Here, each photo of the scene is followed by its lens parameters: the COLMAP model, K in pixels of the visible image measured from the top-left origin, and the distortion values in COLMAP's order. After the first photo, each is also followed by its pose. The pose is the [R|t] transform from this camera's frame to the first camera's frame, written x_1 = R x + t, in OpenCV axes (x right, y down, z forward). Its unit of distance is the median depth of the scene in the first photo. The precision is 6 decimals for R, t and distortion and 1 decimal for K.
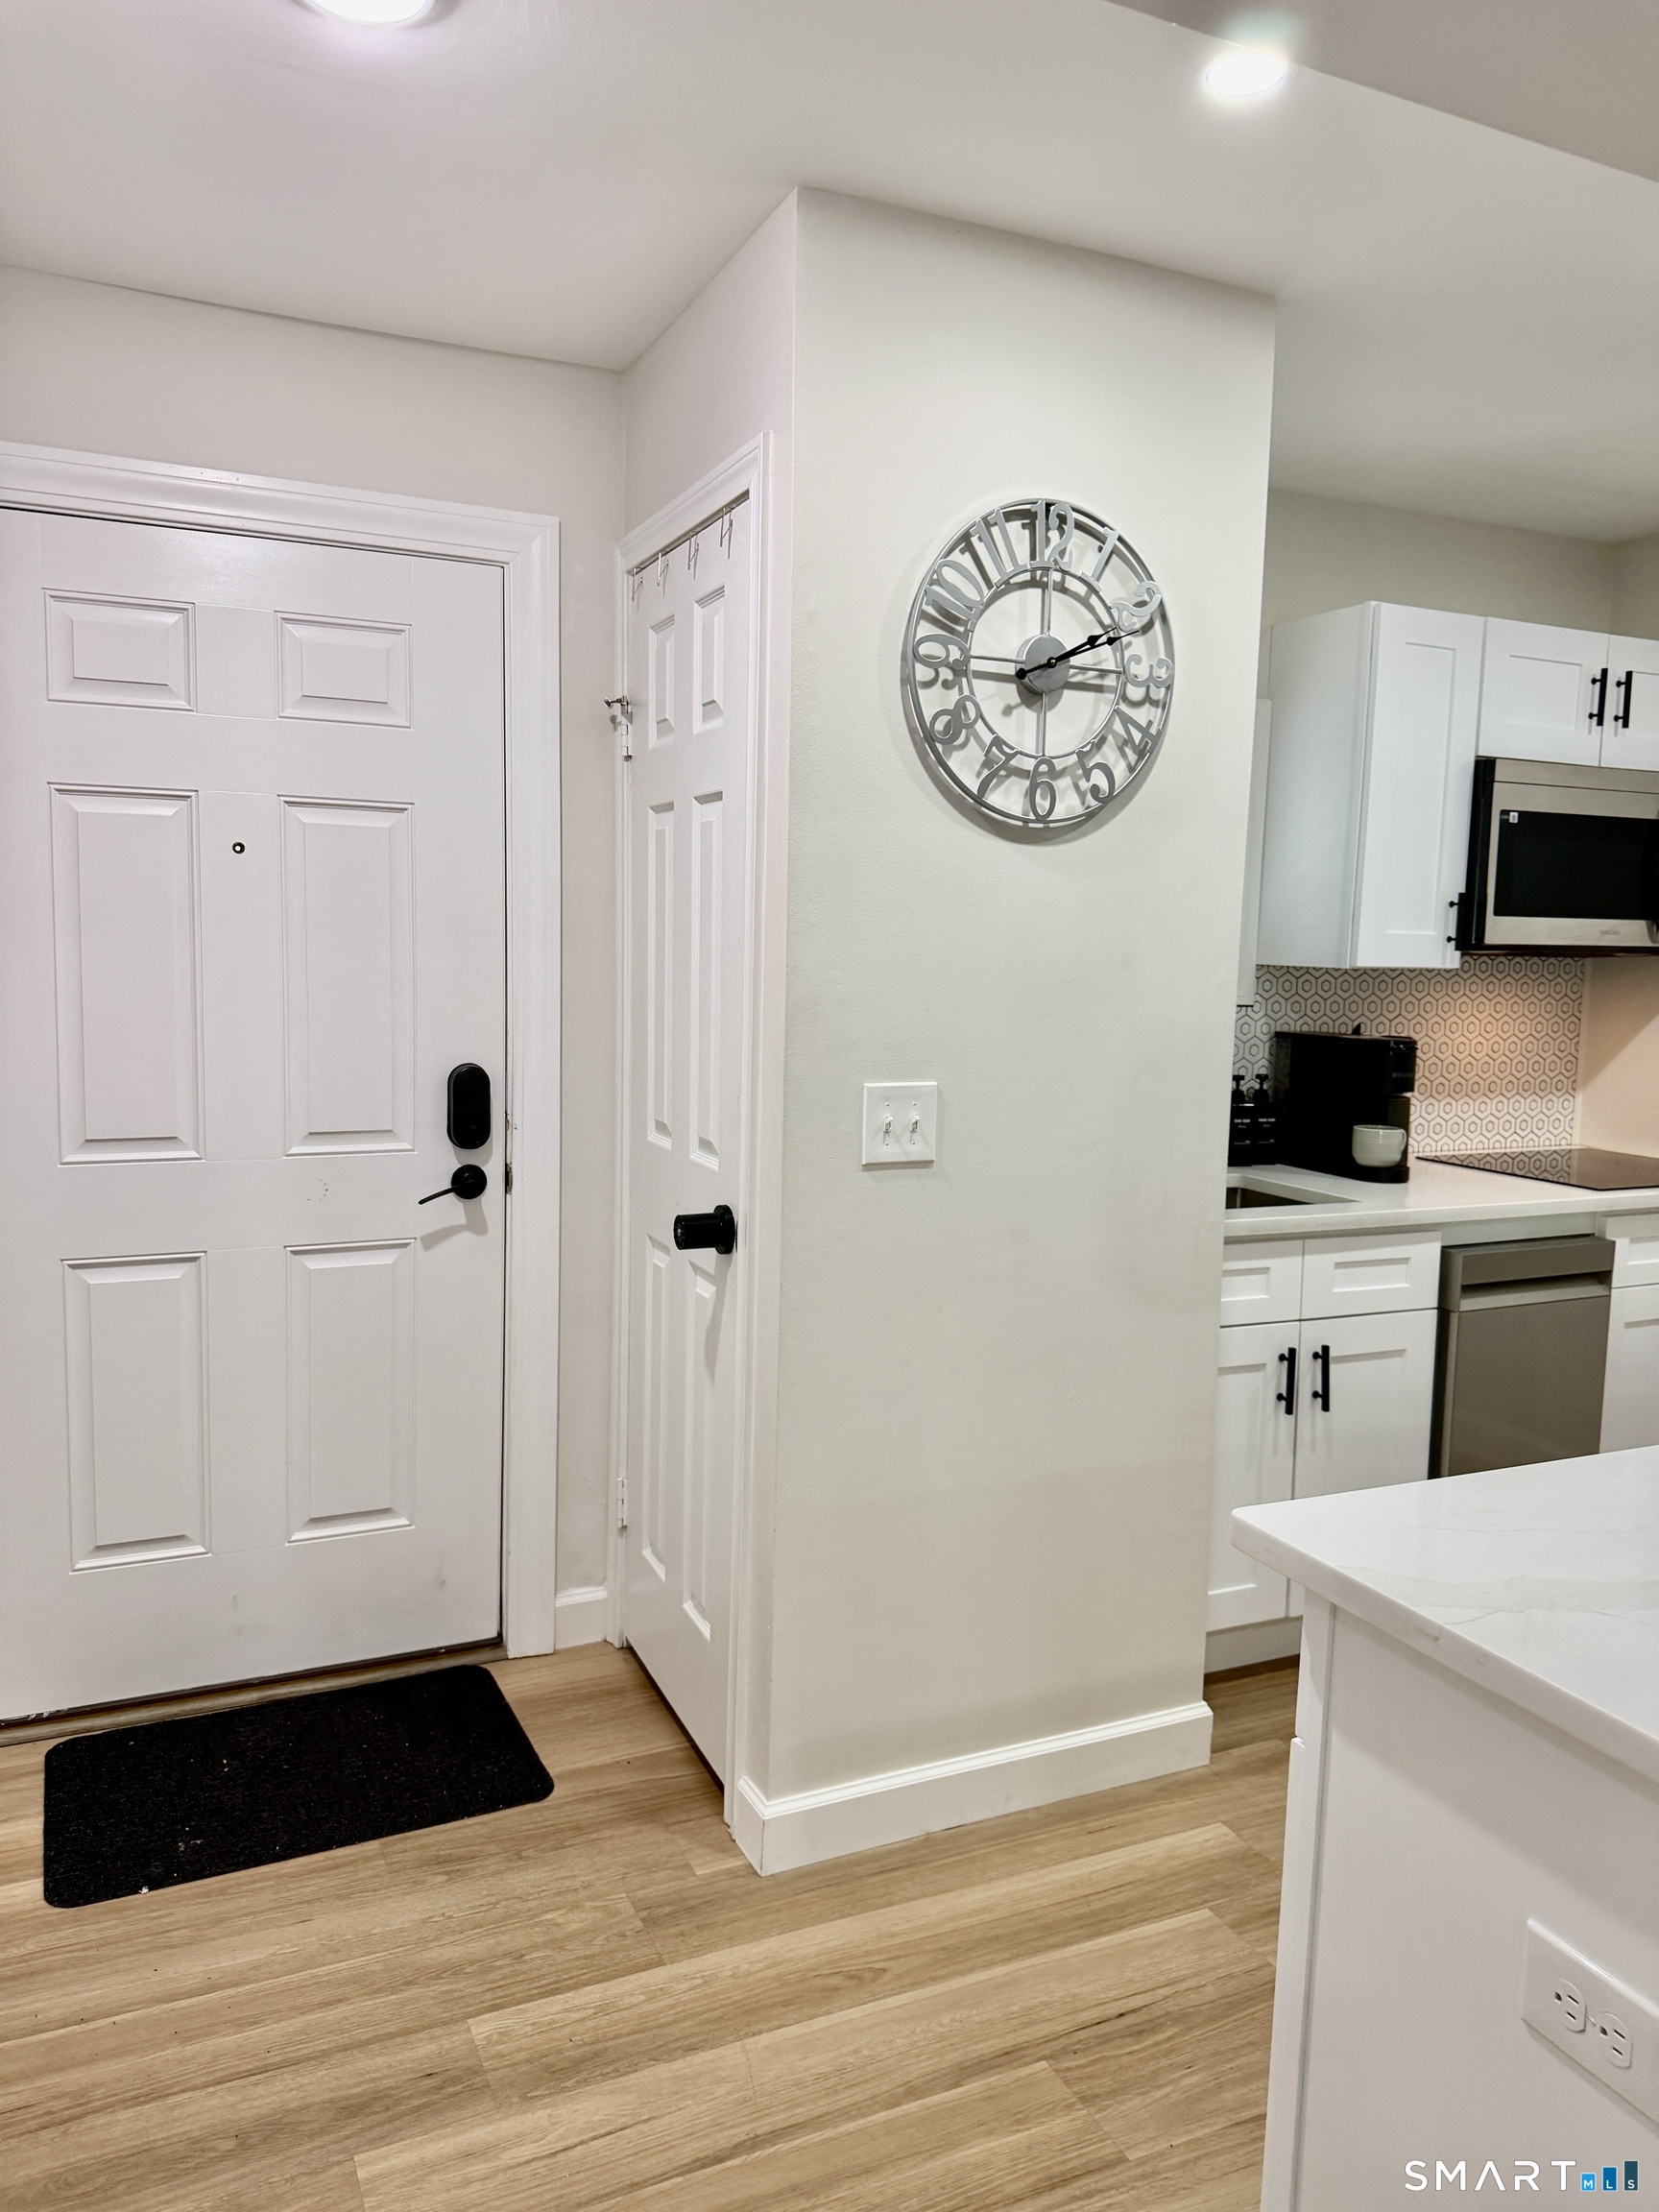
lens RADIAL K [[1543.1, 0, 813.6], [0, 1543.1, 1066.7], [0, 0, 1]] dist [0.069416, -0.085895]
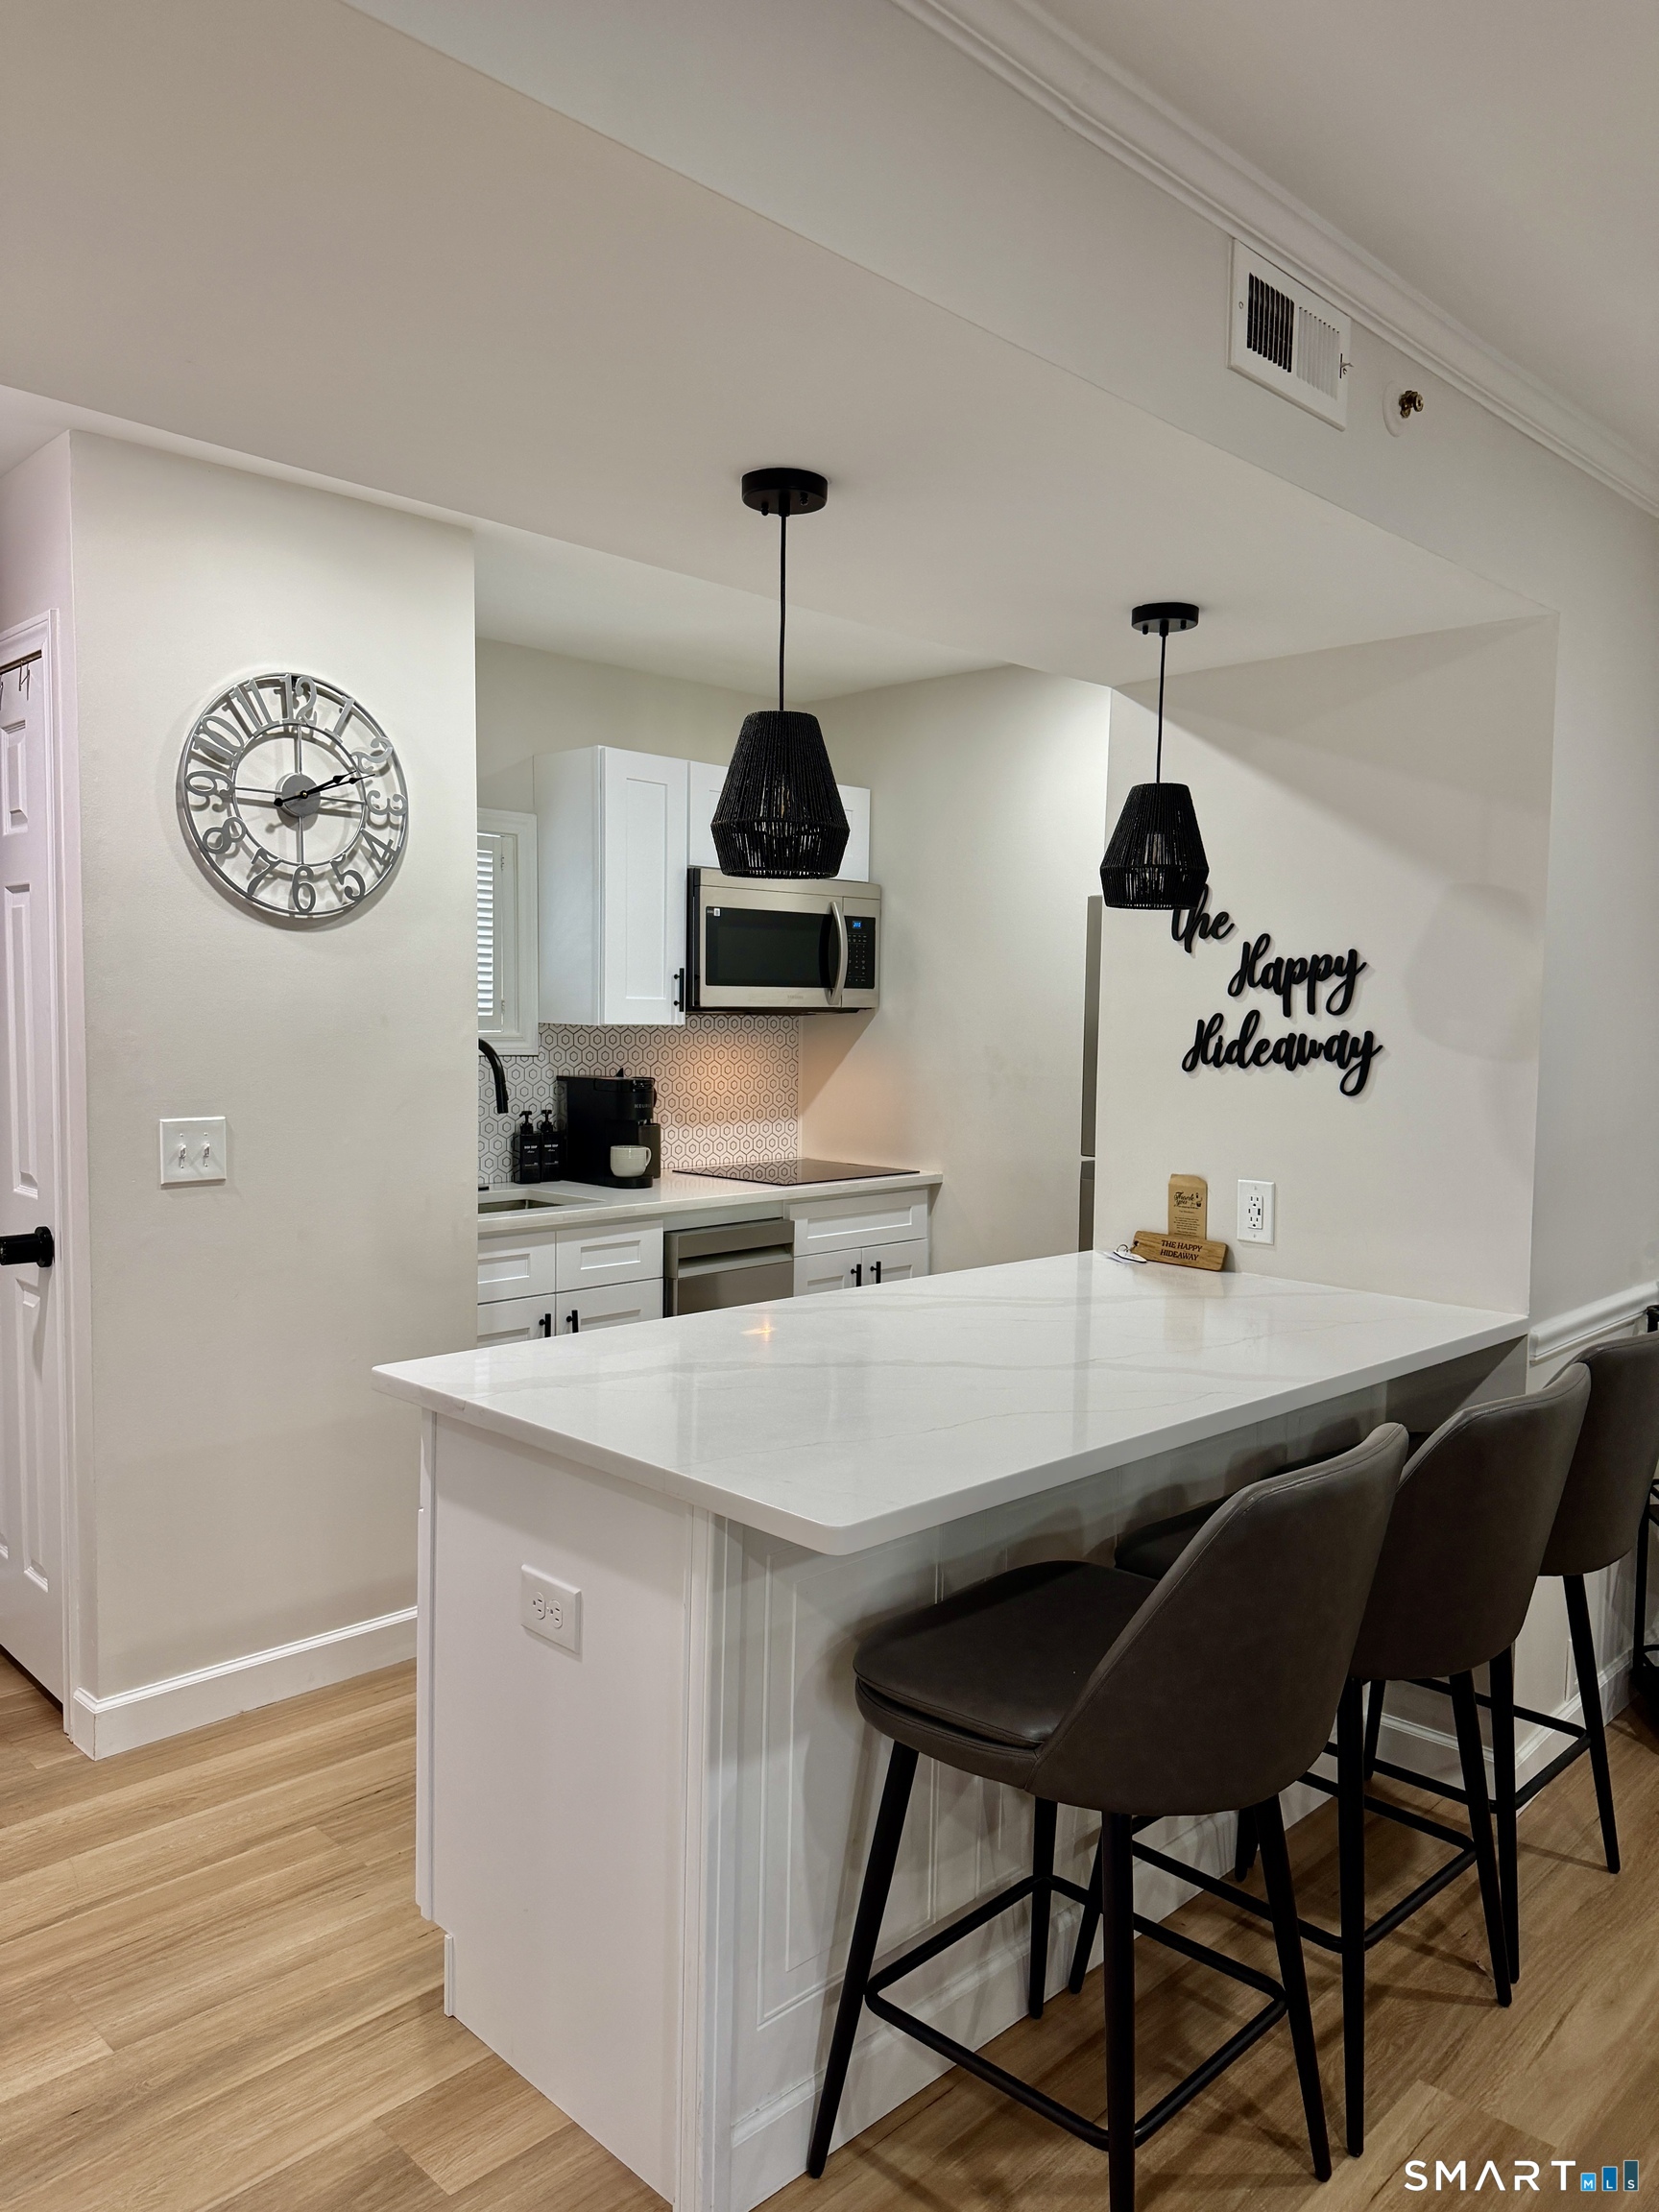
lens RADIAL K [[1543.1, 0, 841.3], [0, 1543.1, 1114.2], [0, 0, 1]] dist [0.069416, -0.085895]
pose [[0.933276, -0.035948, 0.357357, 0.082317], [0.039804, 0.999202, -0.003437, 0.028091], [-0.356948, 0.017432, 0.933961, -0.333066]]
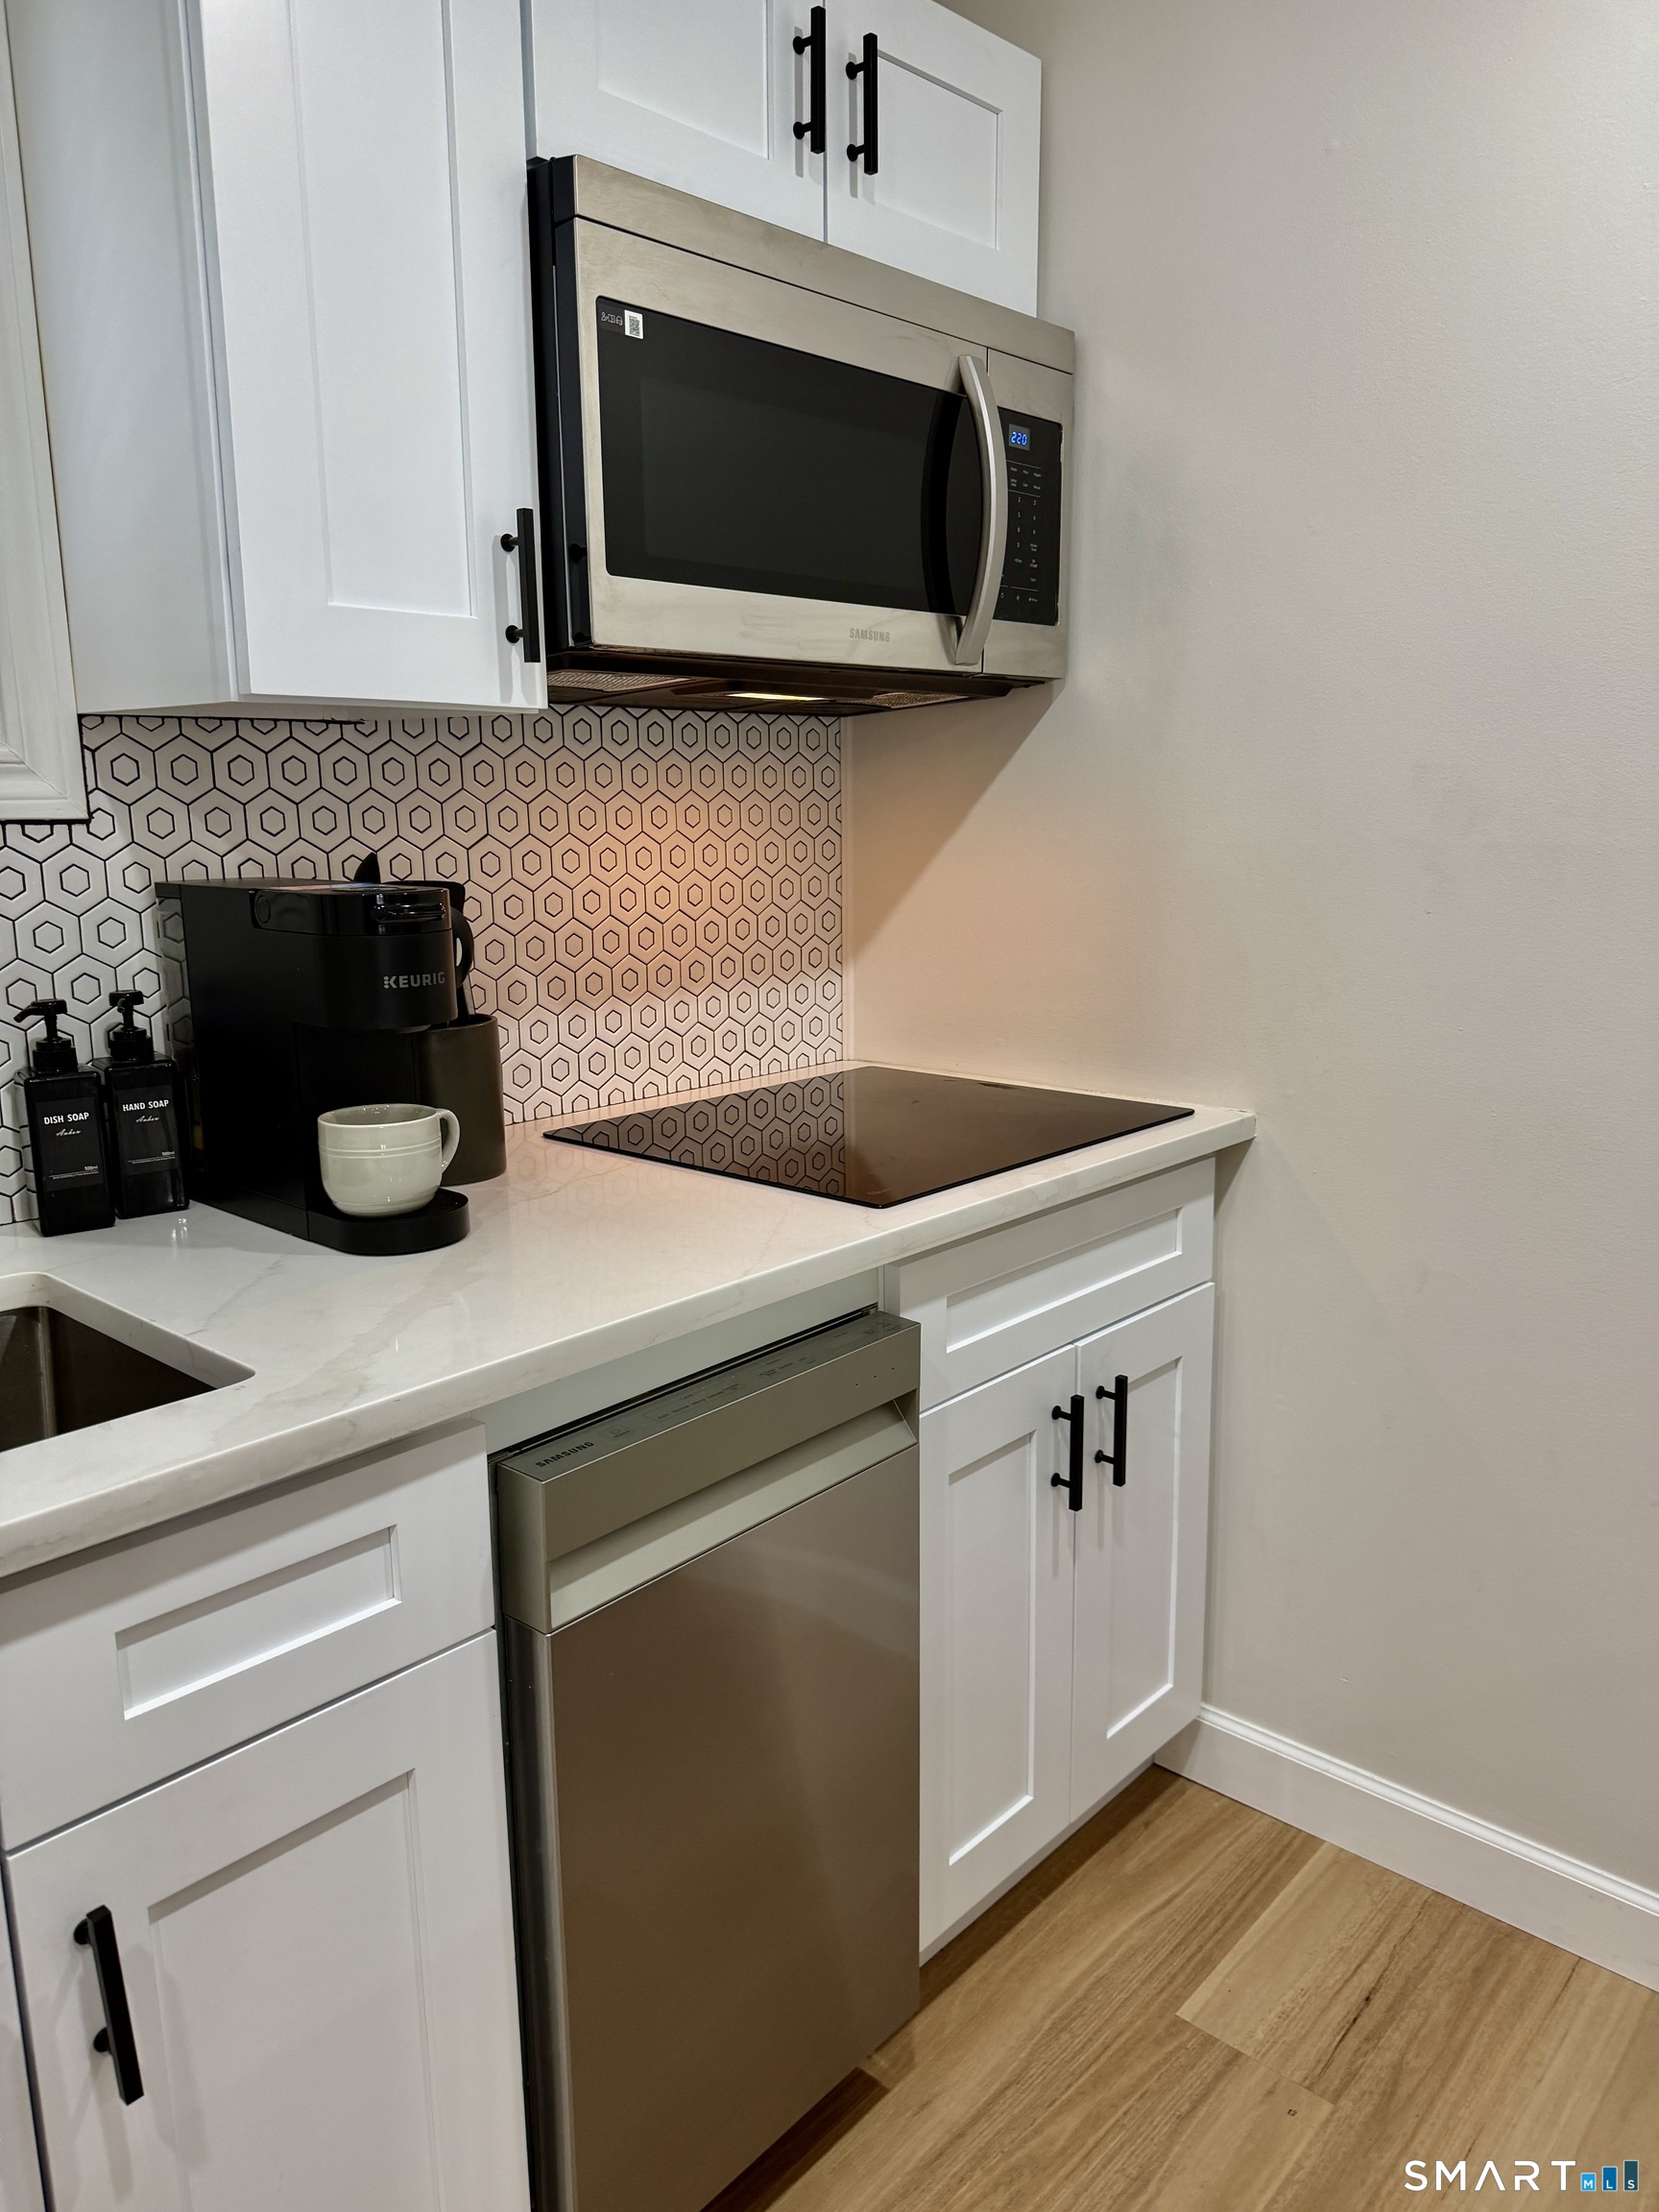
lens RADIAL K [[1543.1, 0, 850.3], [0, 1543.1, 1119.0], [0, 0, 1]] dist [0.069416, -0.085895]
pose [[0.908757, -0.115433, 0.401044, 0.379647], [0.064325, 0.988245, 0.138689, -0.009158], [-0.412339, -0.100238, 0.905499, 0.712706]]
